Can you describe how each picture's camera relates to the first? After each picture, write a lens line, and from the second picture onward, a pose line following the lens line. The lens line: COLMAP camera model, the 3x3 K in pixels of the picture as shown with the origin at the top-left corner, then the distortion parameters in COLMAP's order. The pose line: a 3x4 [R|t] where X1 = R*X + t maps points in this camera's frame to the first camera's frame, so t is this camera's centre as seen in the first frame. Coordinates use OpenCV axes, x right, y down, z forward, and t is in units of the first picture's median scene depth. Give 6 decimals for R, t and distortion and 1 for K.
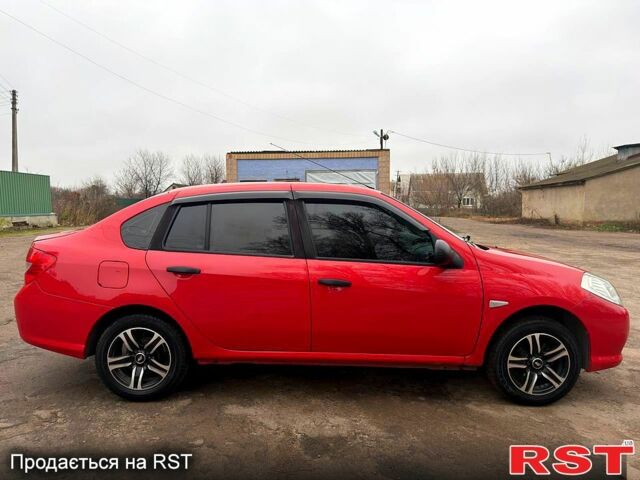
lens RADIAL K [[482.2, 0, 320.0], [0, 482.2, 240.0], [0, 0, 1]] dist [0.090369, -0.145369]
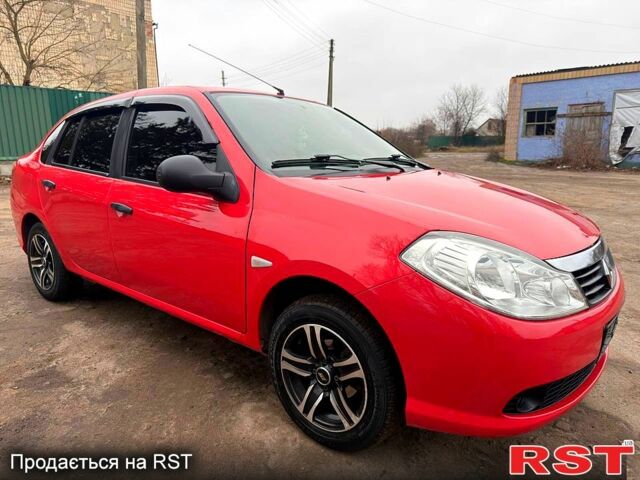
lens RADIAL K [[482.2, 0, 320.0], [0, 482.2, 240.0], [0, 0, 1]] dist [0.090369, -0.145369]
pose [[0.736031, 0.121175, -0.666015, 0.803827], [-0.042013, 0.990129, 0.133714, 0.016335], [0.675643, -0.070436, 0.733856, 0.585551]]
